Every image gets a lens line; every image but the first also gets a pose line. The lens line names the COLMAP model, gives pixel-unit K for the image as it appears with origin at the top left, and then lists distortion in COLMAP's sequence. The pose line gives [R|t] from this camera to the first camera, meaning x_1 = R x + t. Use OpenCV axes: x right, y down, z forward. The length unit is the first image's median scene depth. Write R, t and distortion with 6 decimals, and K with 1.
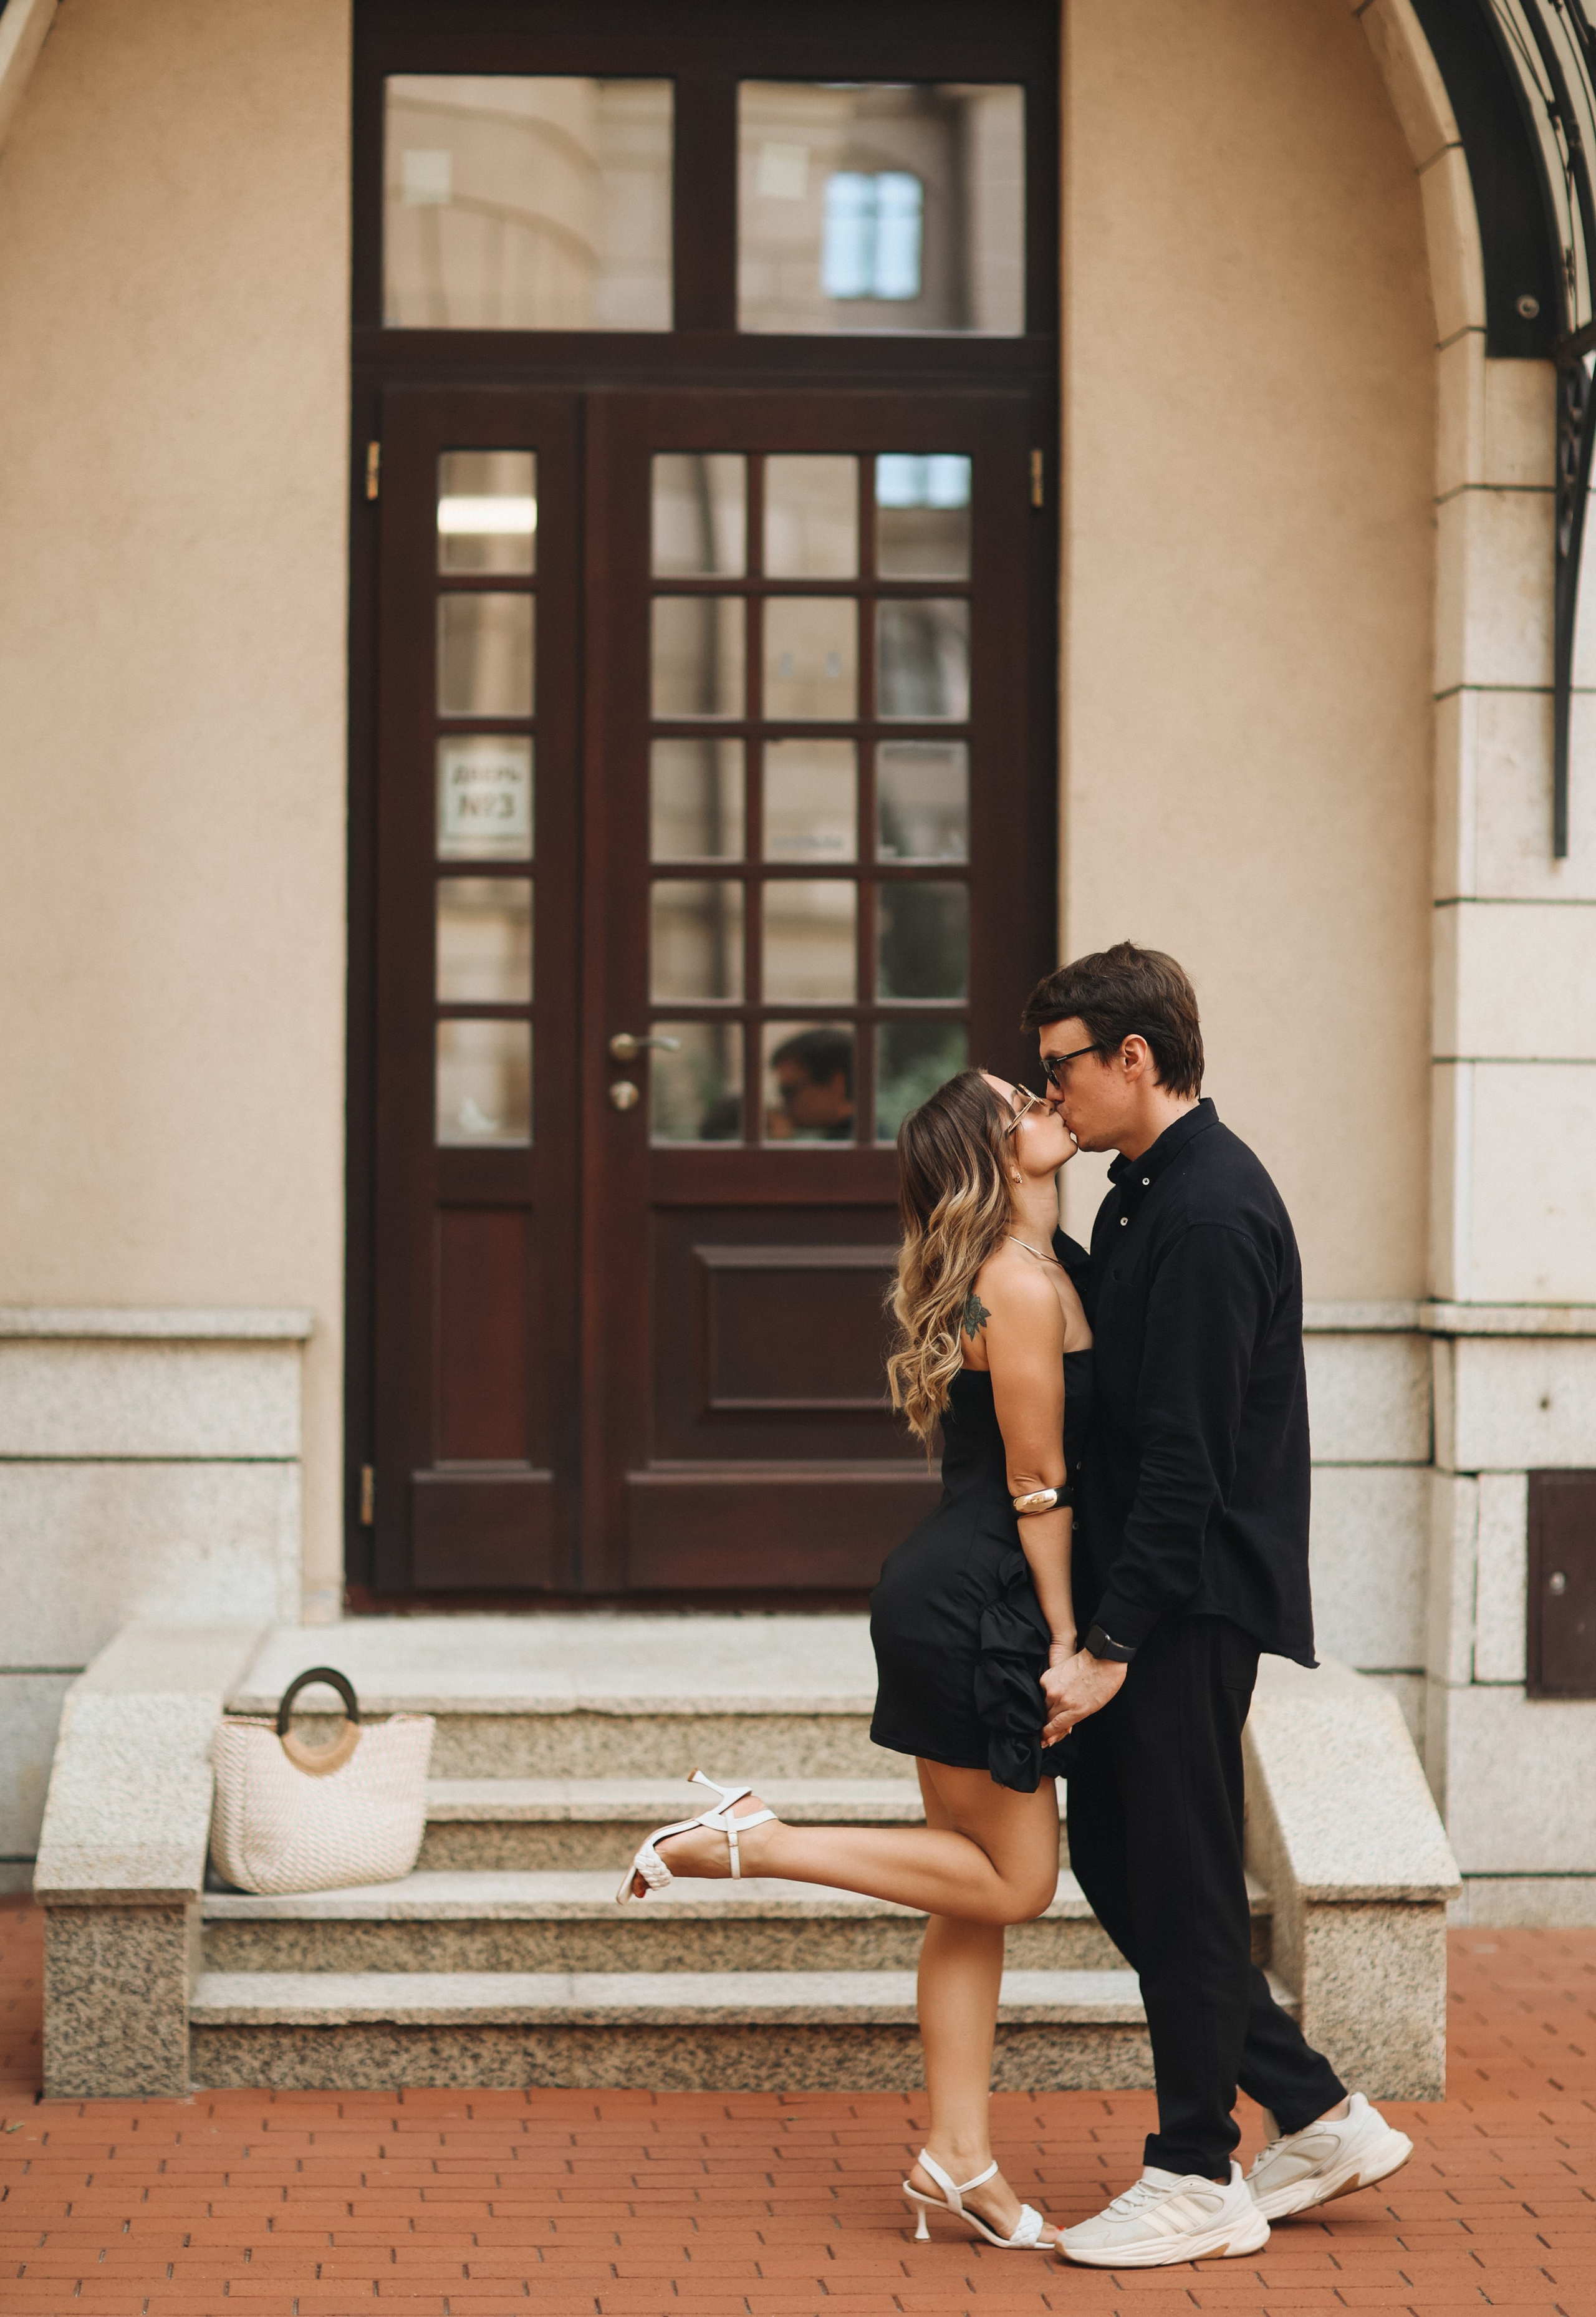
lens RADIAL K [[5532.5, 0, 815.8], [0, 5532.5, 1169.2], [0, 0, 1]] dist [-0.123170, 0.000000]
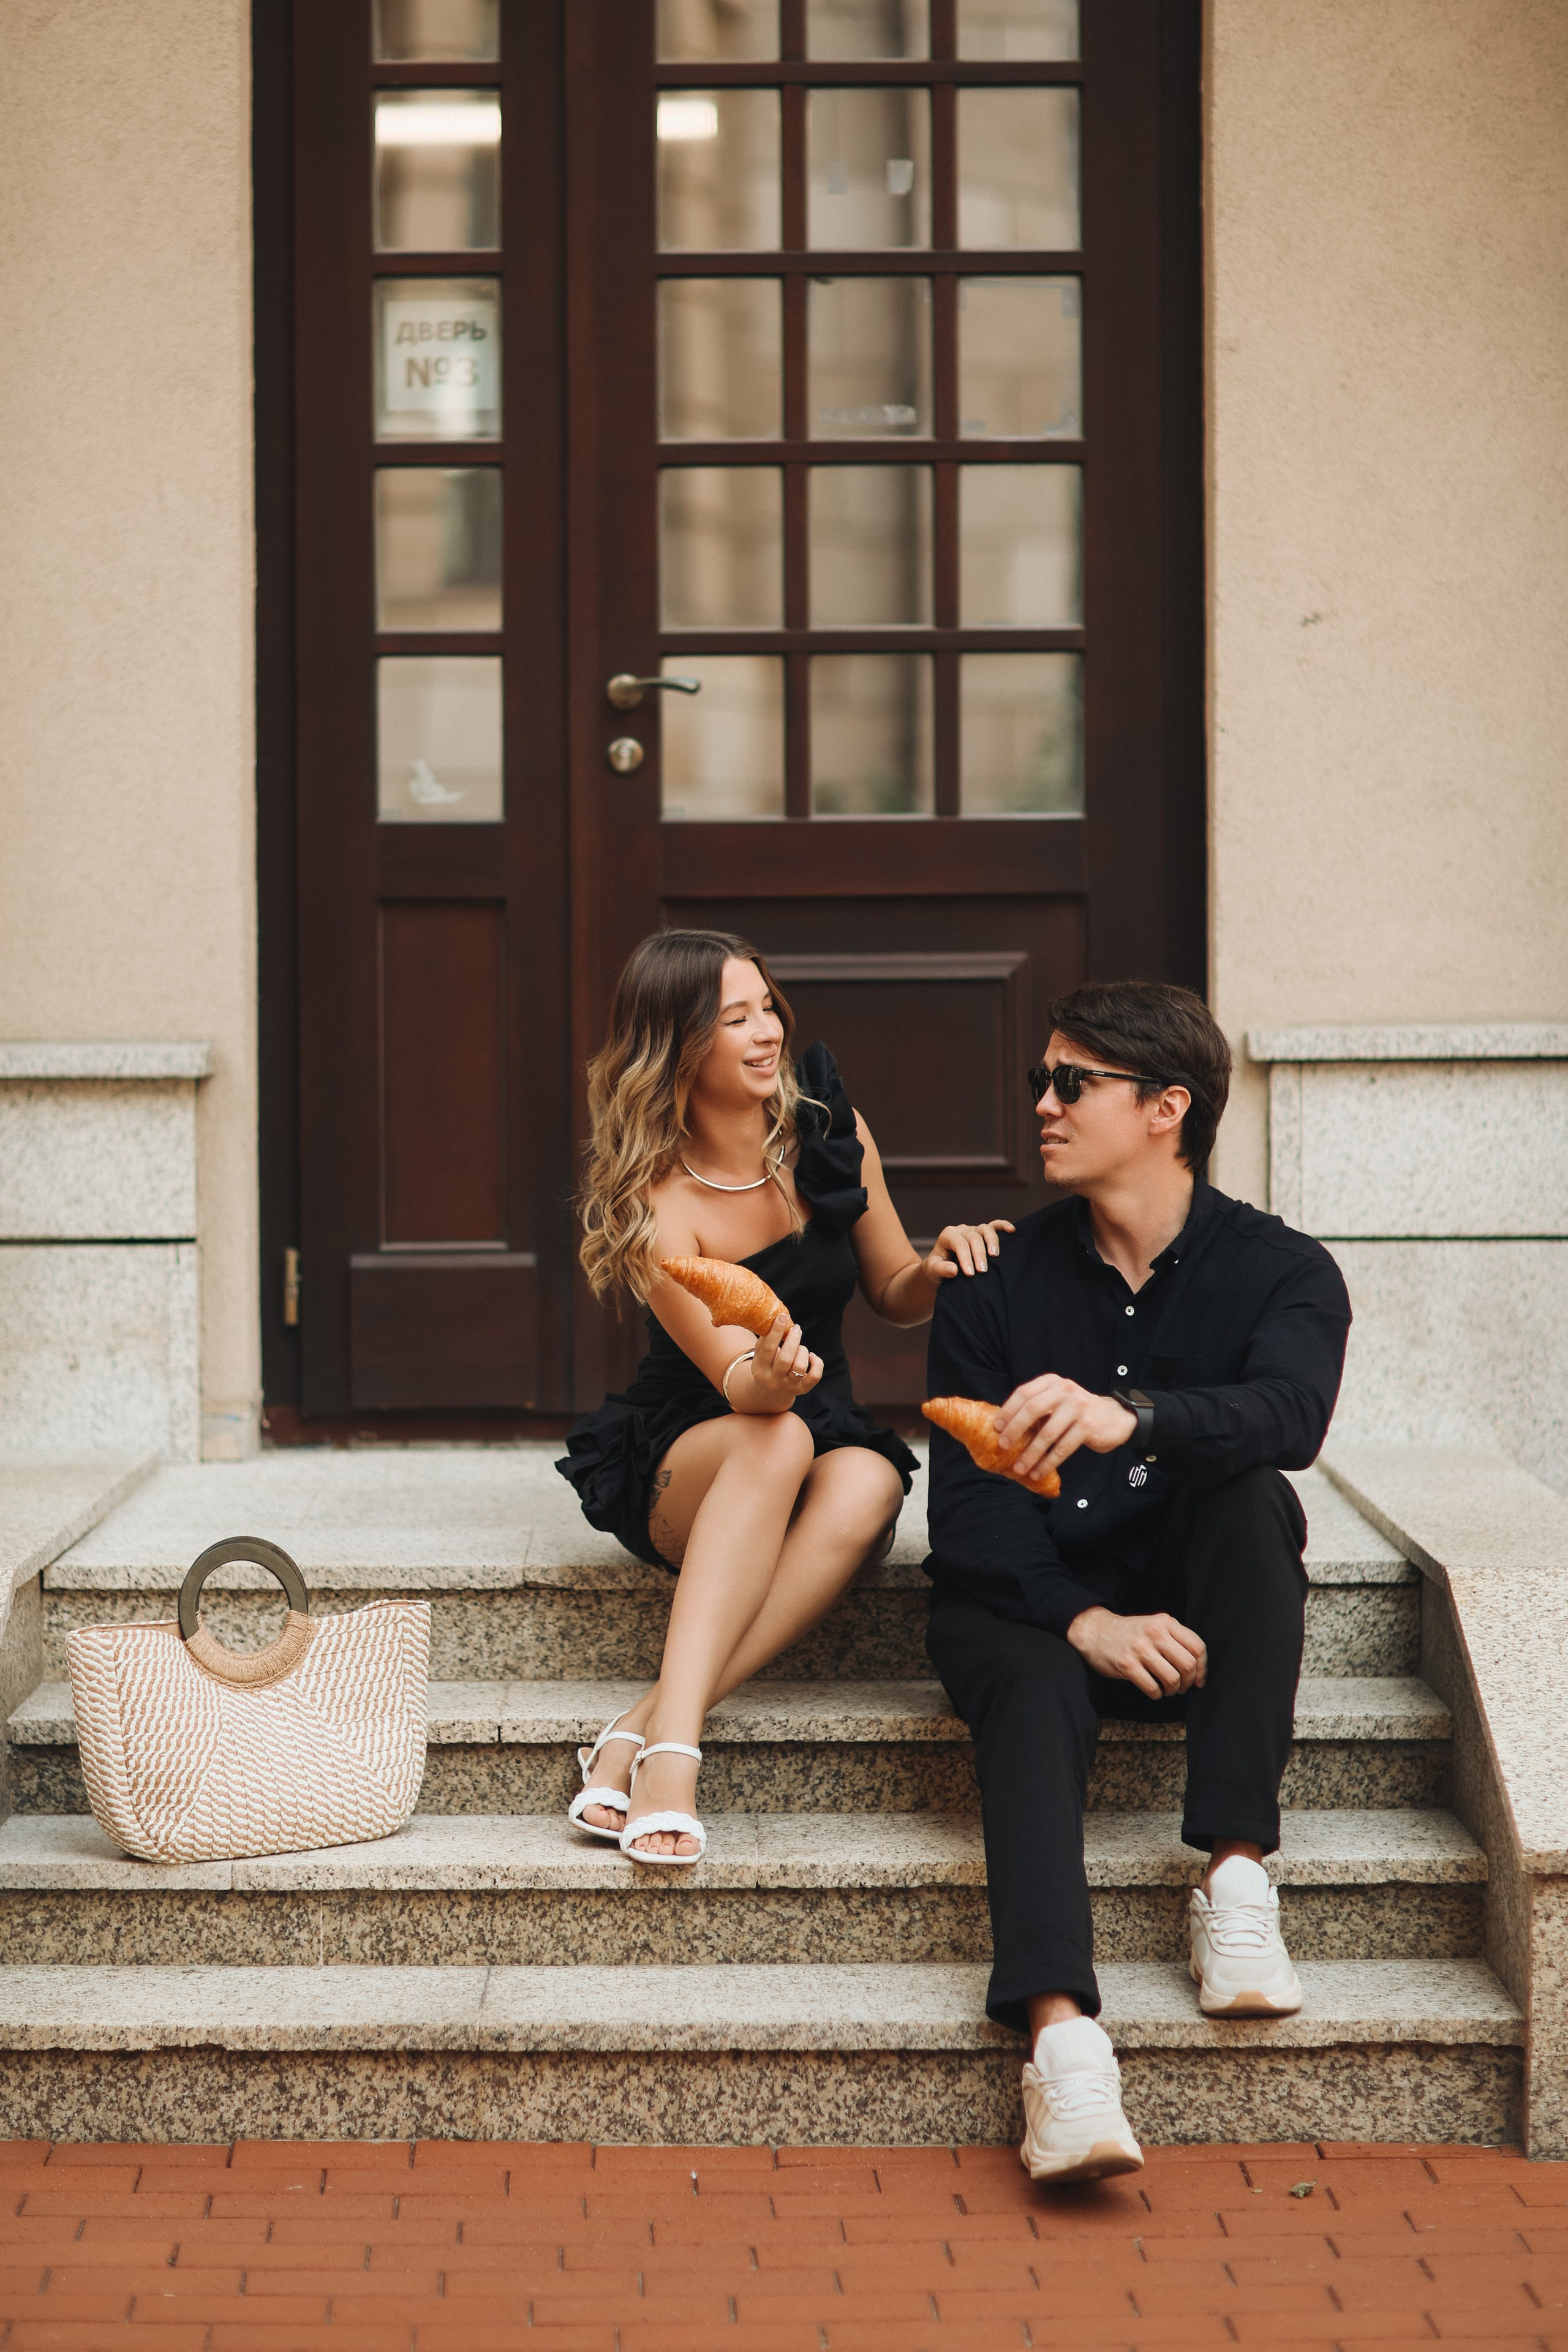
lens RADIAL K [[5503.4, 0, 775.3], [0, 5503.4, 1166.3], [0, 0, 1]] dist [-0.144188, 0.000000]
pose [[0.998581, -0.006764, -0.052820, 0.027937], [0.008938, 0.999118, 0.041022, 0.013762], [0.052496, -0.041436, 0.997761, 0.284994]]
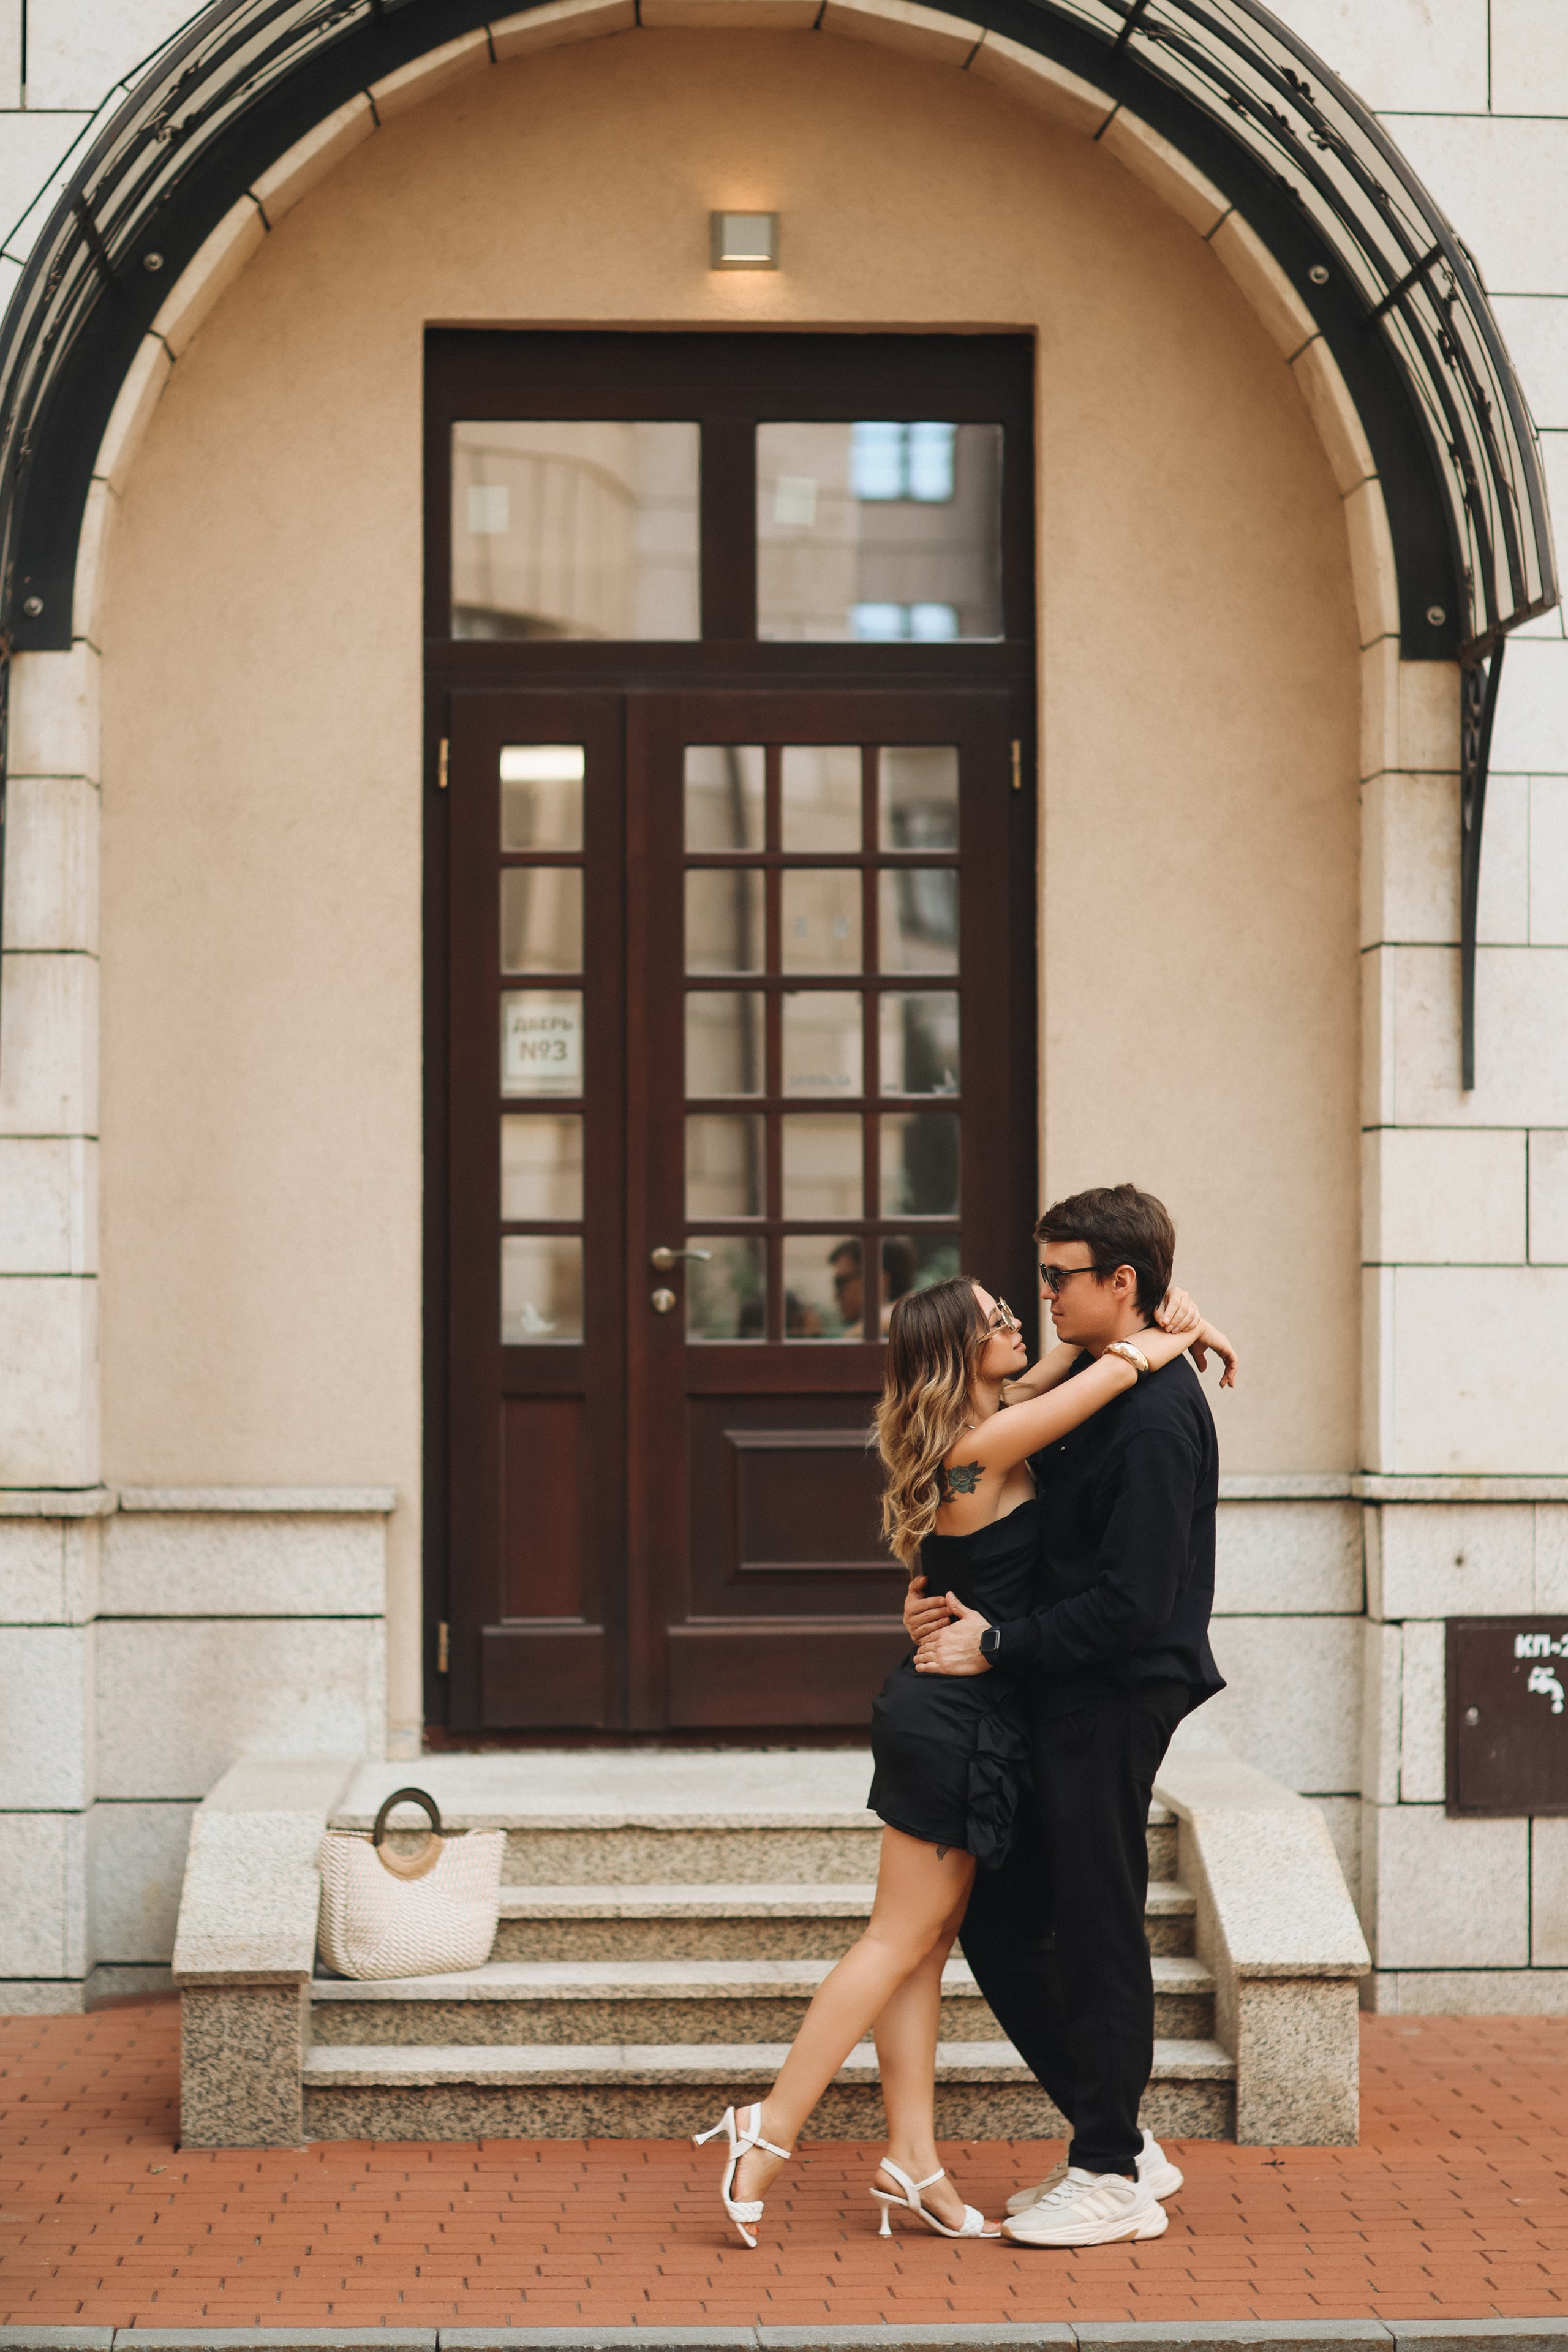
lens RADIAL K [[5503.4, 0, 781.1], [0, 5503.4, 1166.7], [0, 0, 1]] dist [-0.144188, 0.000000]
pose [[0.999880, -0.007199, -0.013687, 0.006699], [0.006737, 0.999416, -0.033496, -0.002835], [0.013920, 0.033400, 0.999345, -0.170420]]
